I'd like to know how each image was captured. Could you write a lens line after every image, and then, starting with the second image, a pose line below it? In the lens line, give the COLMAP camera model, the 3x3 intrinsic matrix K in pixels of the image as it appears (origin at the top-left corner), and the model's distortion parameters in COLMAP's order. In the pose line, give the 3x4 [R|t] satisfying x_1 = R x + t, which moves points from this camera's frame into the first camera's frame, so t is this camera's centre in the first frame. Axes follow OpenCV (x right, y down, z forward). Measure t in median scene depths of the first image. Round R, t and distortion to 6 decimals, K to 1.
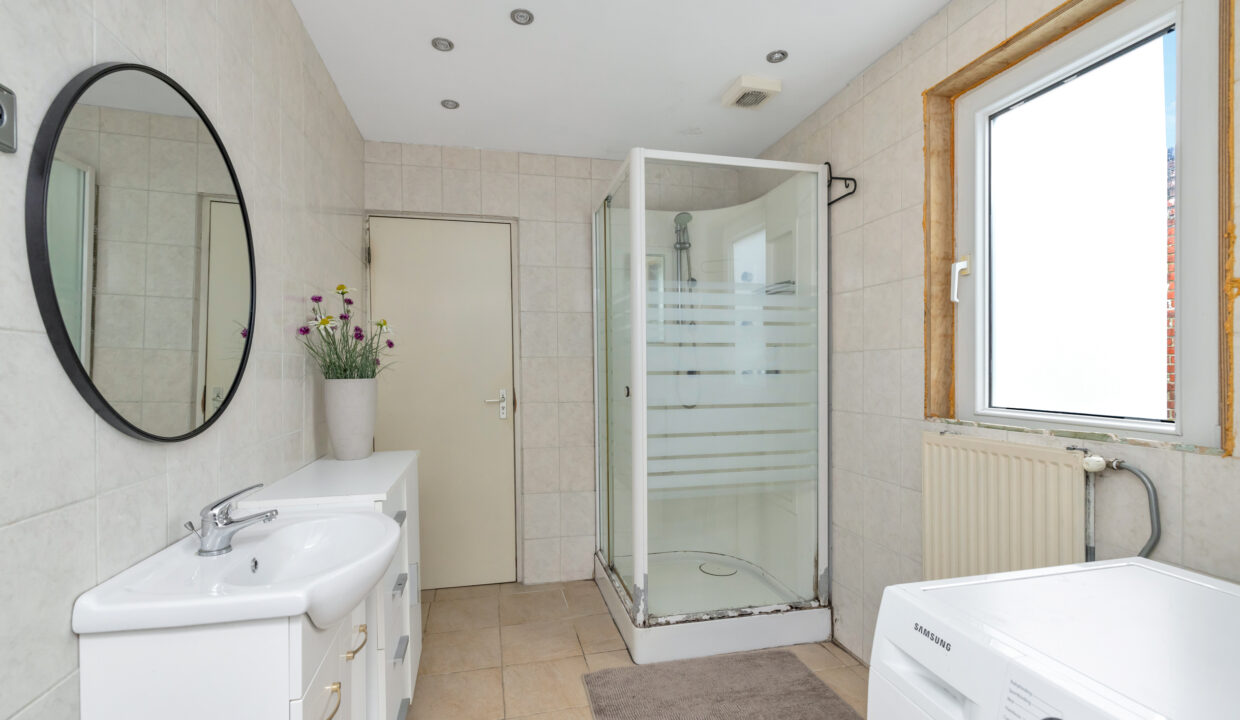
lens RADIAL K [[539.0, 0, 616.3], [0, 539.0, 358.9], [0, 0, 1]] dist [-0.000044, 0.000014]
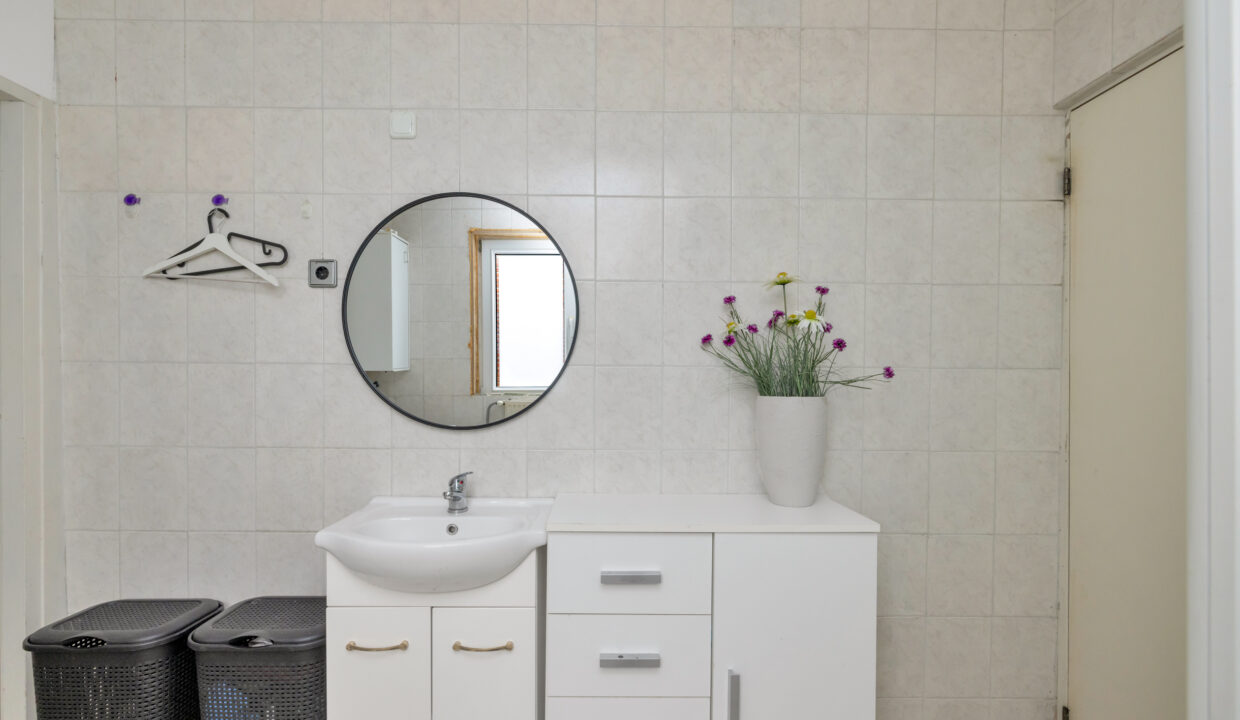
lens RADIAL K [[552.8, 0, 619.3], [0, 552.8, 387.8], [0, 0, 1]] dist [-0.000608, -0.000013]
pose [[-0.237616, 0.006544, -0.971337, 0.295733], [0.021444, 0.999769, 0.001490, 0.017775], [0.971123, -0.020475, -0.237701, 0.913606]]
